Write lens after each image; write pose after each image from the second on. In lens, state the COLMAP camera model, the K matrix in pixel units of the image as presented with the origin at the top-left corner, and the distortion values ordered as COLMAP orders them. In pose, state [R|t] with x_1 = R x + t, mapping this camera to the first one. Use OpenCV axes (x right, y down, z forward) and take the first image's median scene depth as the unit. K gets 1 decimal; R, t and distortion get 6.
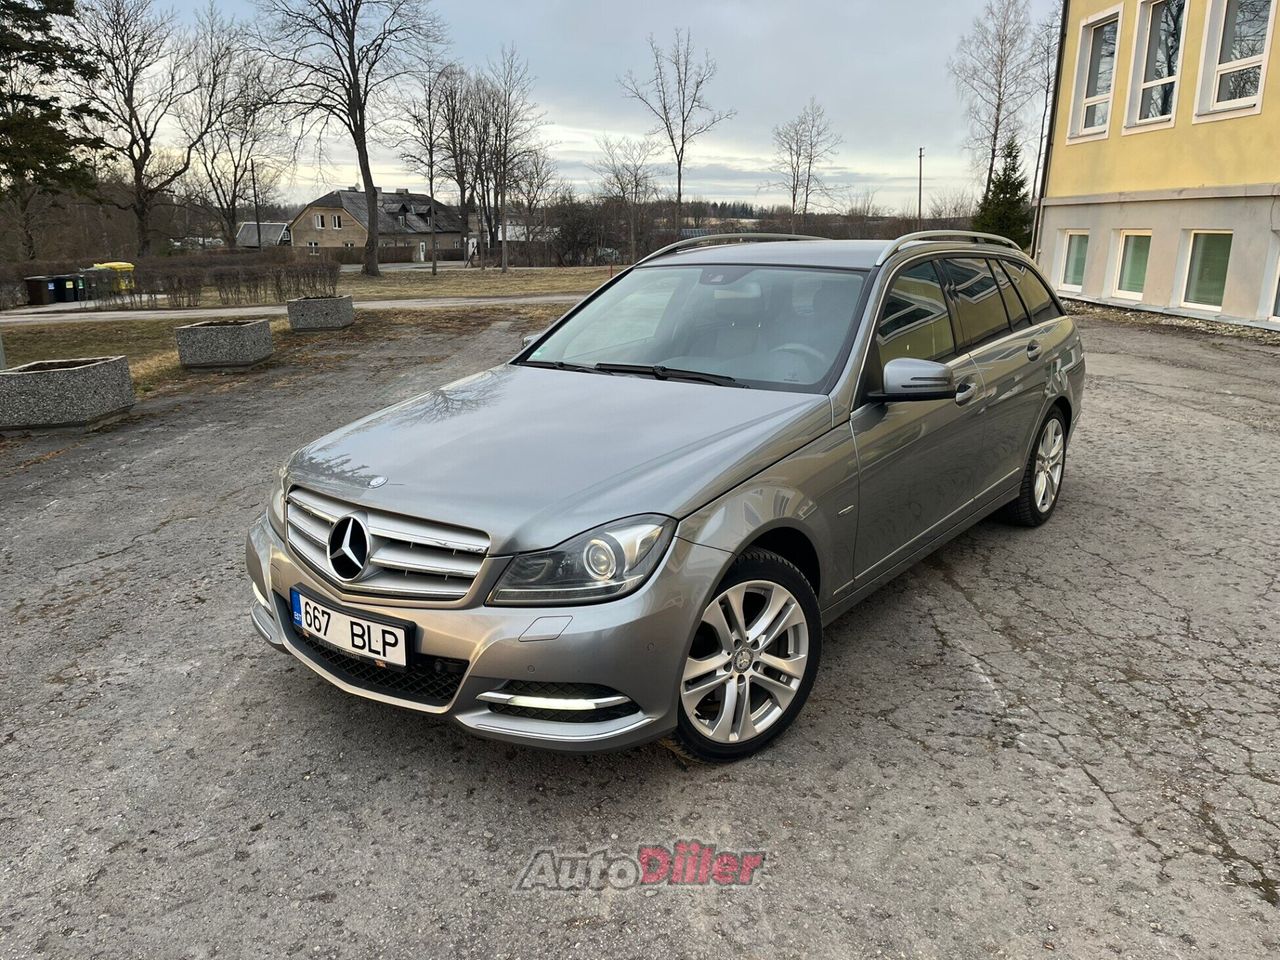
lens RADIAL K [[971.0, 0, 641.4], [0, 971.0, 473.9], [0, 0, 1]] dist [0.078916, -0.103719]
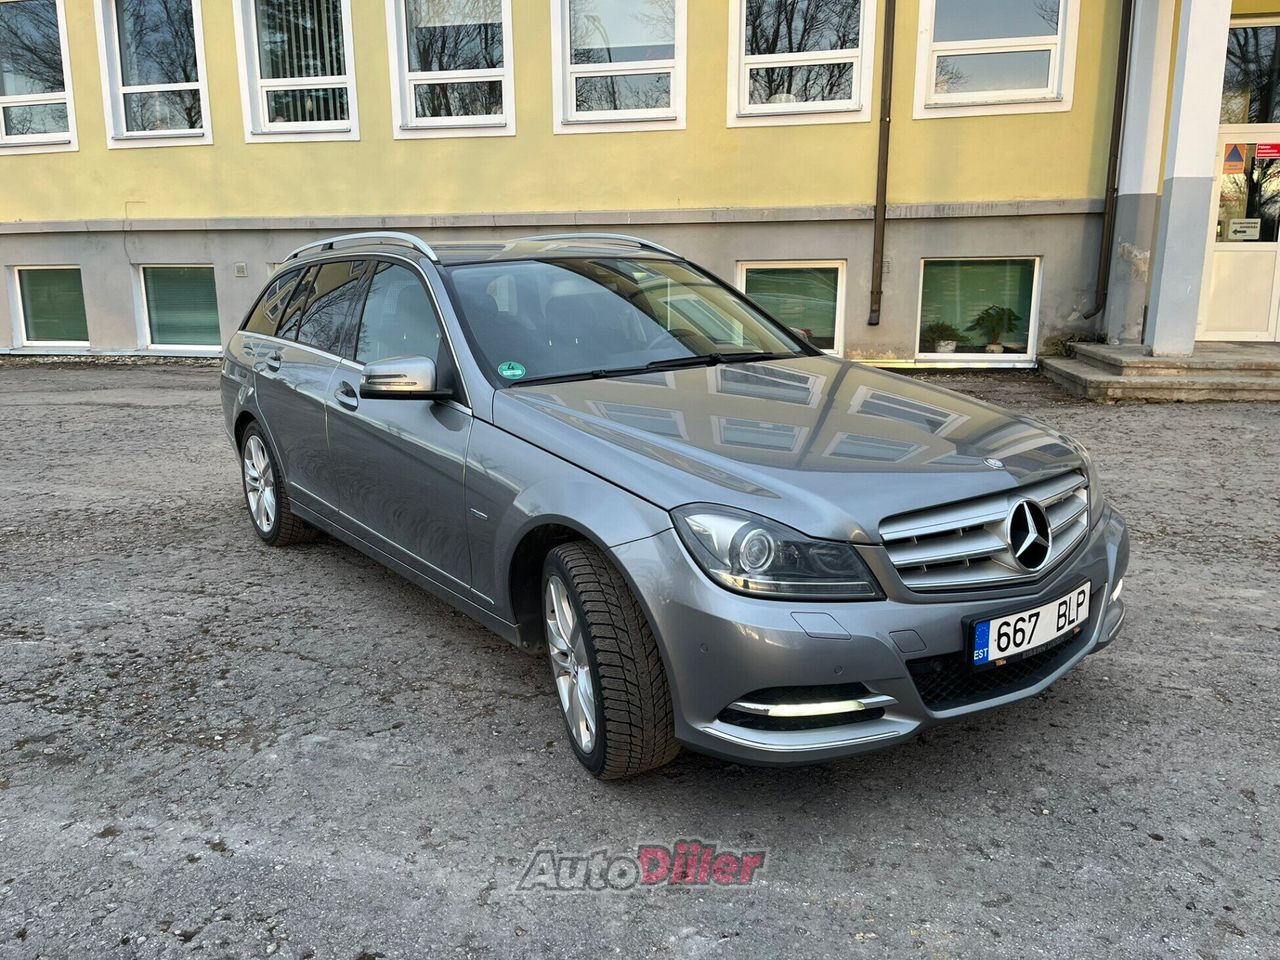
lens RADIAL K [[970.3, 0, 640.0], [0, 970.3, 480.0], [0, 0, 1]] dist [0.079749, -0.105167]
pose [[0.253733, -0.202534, 0.945833, -0.266921], [0.244692, 0.959468, 0.139812, -0.040371], [-0.935813, 0.195963, 0.293007, 0.228902]]
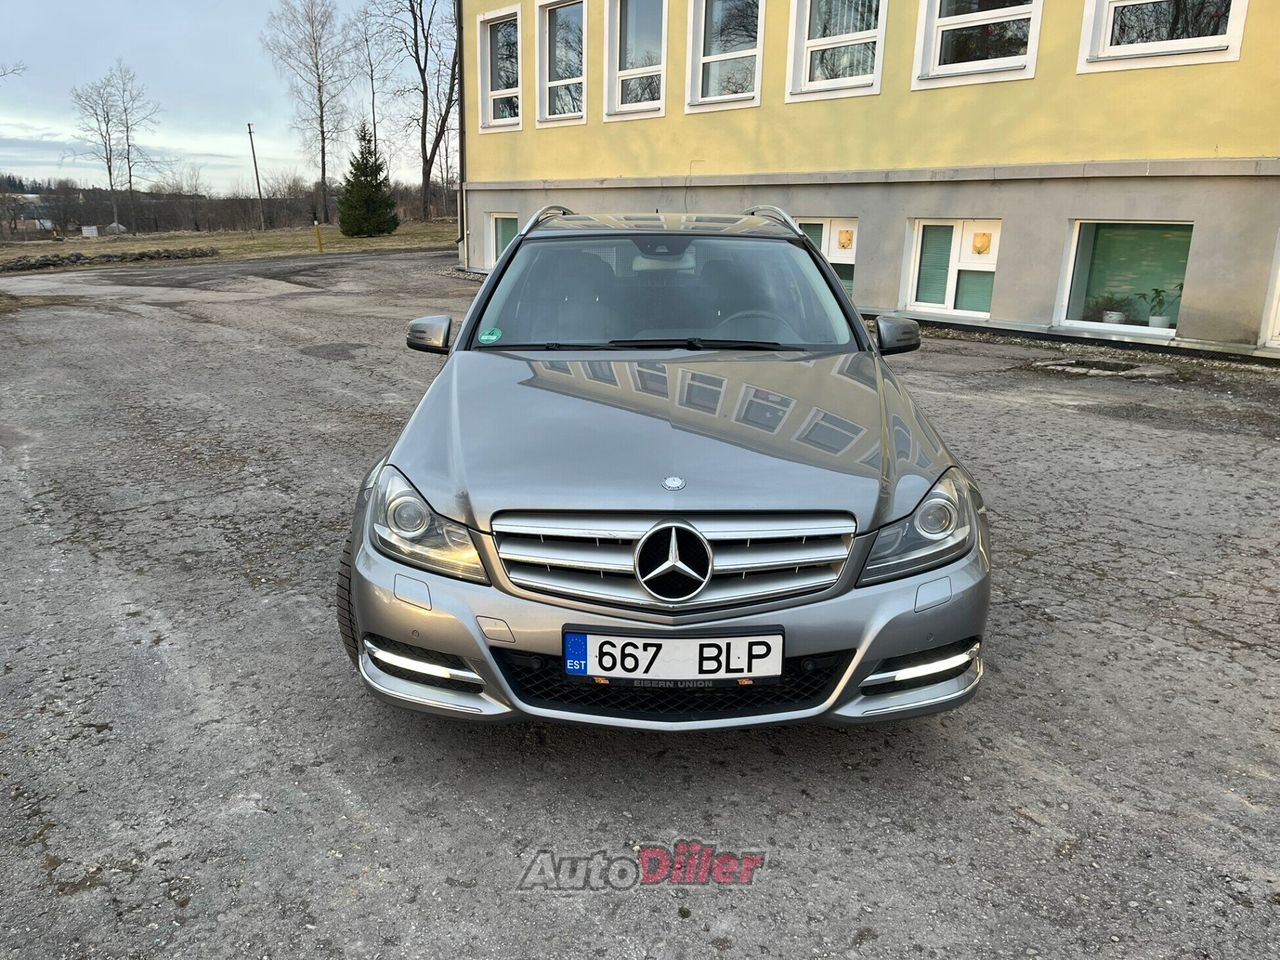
lens RADIAL K [[970.3, 0, 640.0], [0, 970.3, 480.0], [0, 0, 1]] dist [0.079749, -0.105167]
pose [[0.791295, -0.147953, 0.593264, -0.175415], [0.134796, 0.988622, 0.066759, -0.012009], [-0.596391, 0.027144, 0.802235, 0.072779]]
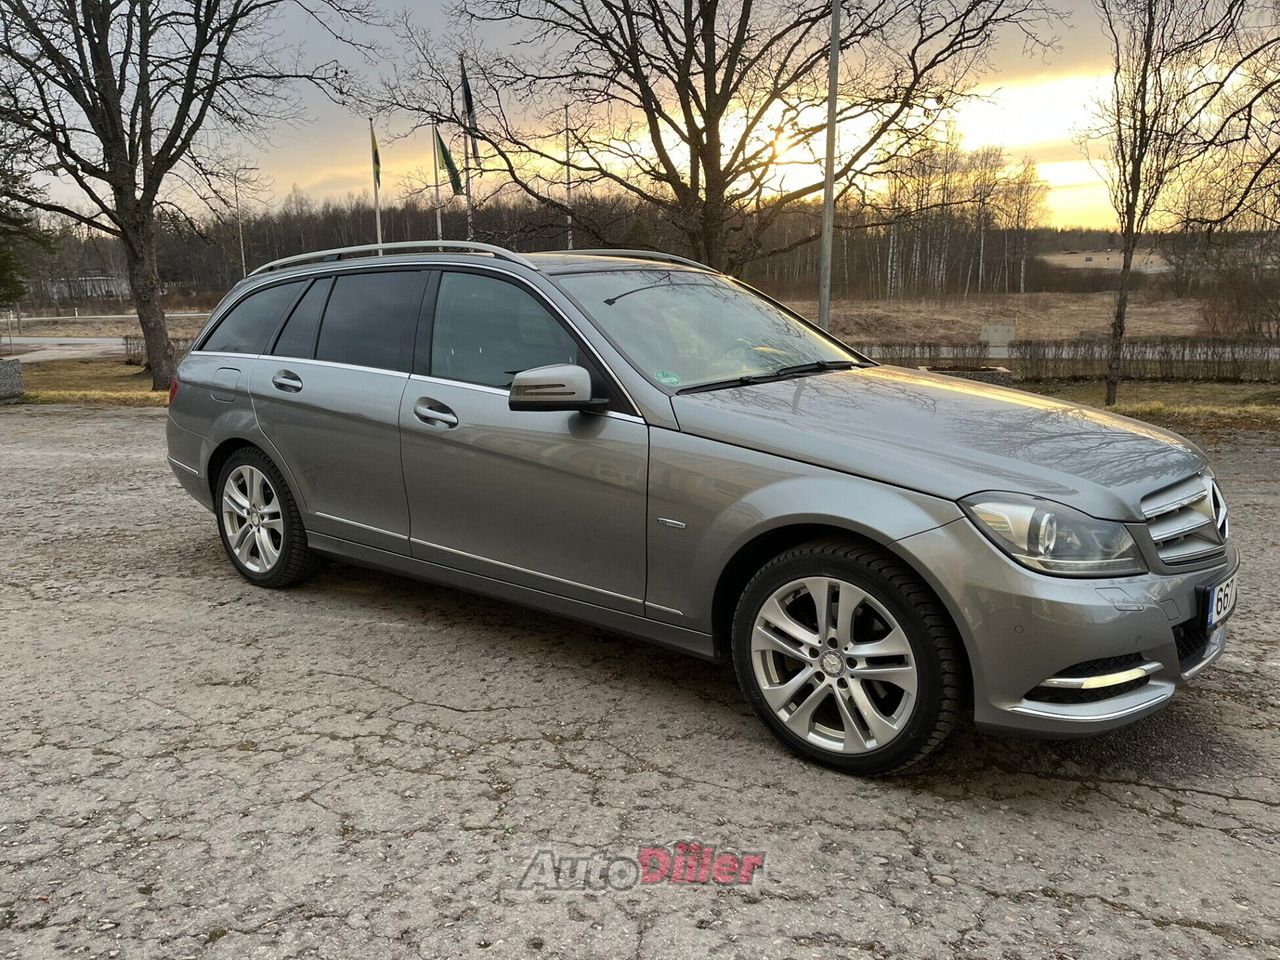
lens RADIAL K [[970.3, 0, 640.0], [0, 970.3, 480.0], [0, 0, 1]] dist [0.079749, -0.105167]
pose [[-0.017854, -0.164735, 0.986176, -0.277852], [0.243853, 0.955831, 0.164081, -0.057551], [-0.969648, 0.243412, 0.023105, 0.334036]]
